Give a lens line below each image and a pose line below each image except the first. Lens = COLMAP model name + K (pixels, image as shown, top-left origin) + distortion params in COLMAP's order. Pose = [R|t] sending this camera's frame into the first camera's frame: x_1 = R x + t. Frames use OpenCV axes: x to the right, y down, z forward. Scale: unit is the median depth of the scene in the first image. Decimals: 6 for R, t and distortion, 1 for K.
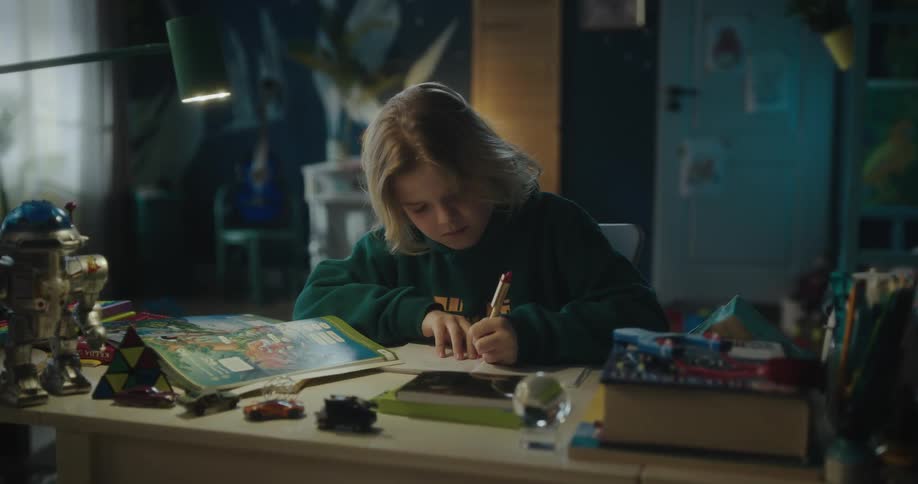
lens RADIAL K [[1091.0, 0, 459.0], [0, 1091.0, 242.0], [0, 0, 1]] dist [-0.015249, 0.012015]
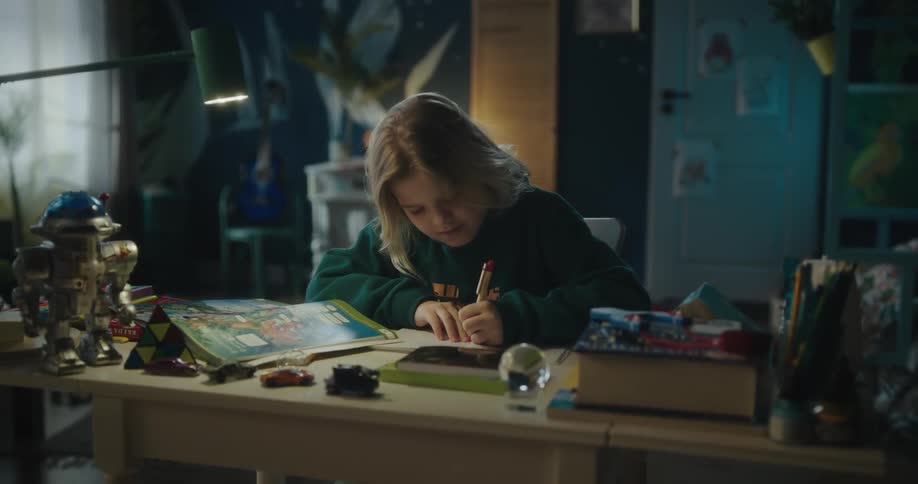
lens RADIAL K [[1091.0, 0, 459.0], [0, 1091.0, 242.0], [0, 0, 1]] dist [-0.015249, 0.012015]
pose [[0.999989, 0.004721, 0.000337, 0.005757], [-0.004721, 0.999988, -0.001544, 0.013303], [-0.000344, 0.001542, 0.999999, -0.113408]]
